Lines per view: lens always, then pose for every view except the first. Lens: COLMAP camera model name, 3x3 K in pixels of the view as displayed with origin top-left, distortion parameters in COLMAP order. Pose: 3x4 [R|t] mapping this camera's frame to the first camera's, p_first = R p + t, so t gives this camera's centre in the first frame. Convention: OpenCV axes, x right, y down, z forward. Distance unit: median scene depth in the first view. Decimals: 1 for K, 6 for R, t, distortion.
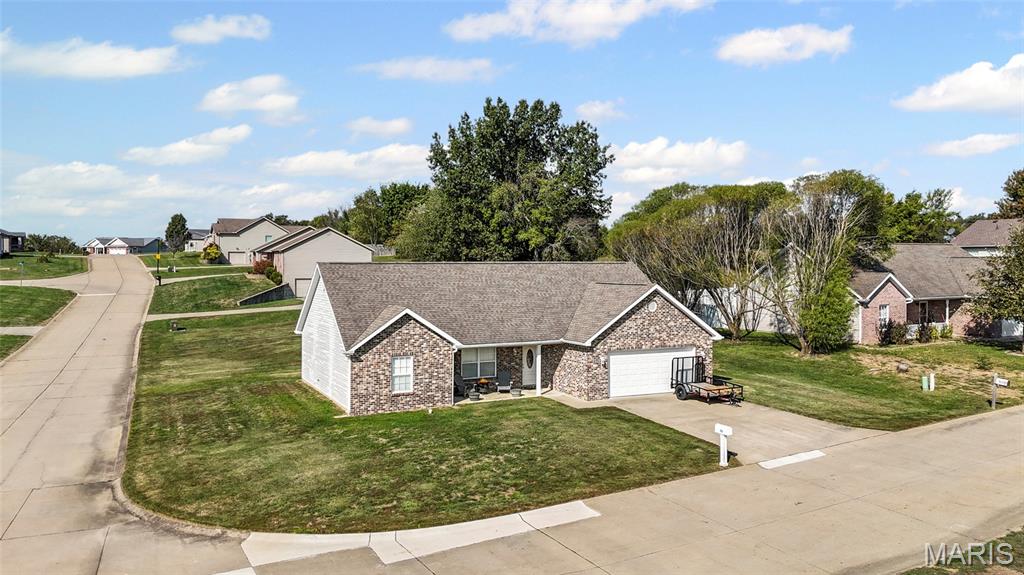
lens RADIAL K [[778.7, 0, 506.5], [0, 778.7, 281.9], [0, 0, 1]] dist [0.046125, -0.038688]
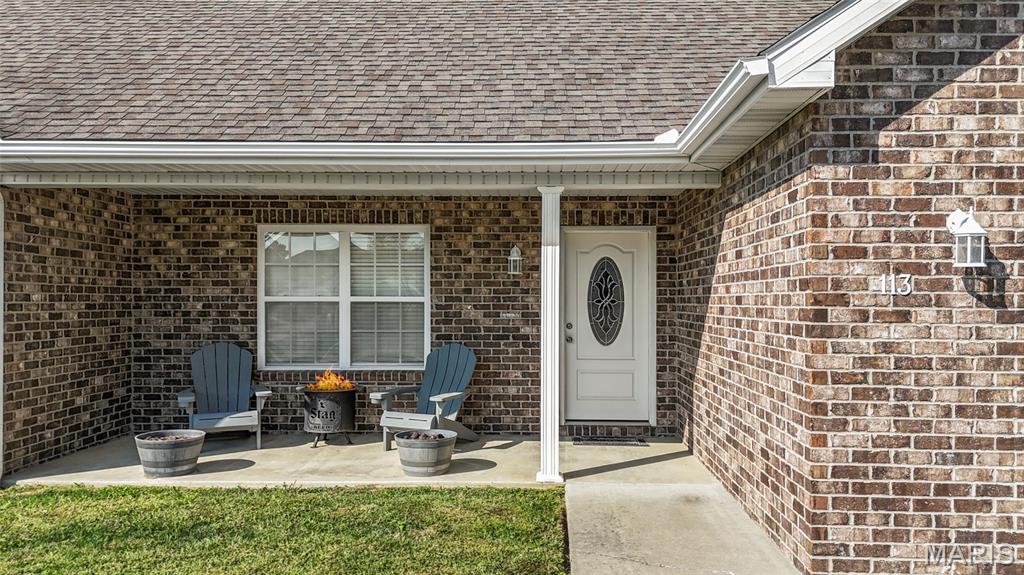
lens RADIAL K [[778.7, 0, 494.7], [0, 778.7, 302.9], [0, 0, 1]] dist [0.046125, -0.038688]
pose [[0.878832, 0.007395, -0.477074, 0.066891], [-0.015082, 0.999811, -0.012285, 0.063860], [0.476893, 0.017992, 0.878777, 0.495149]]
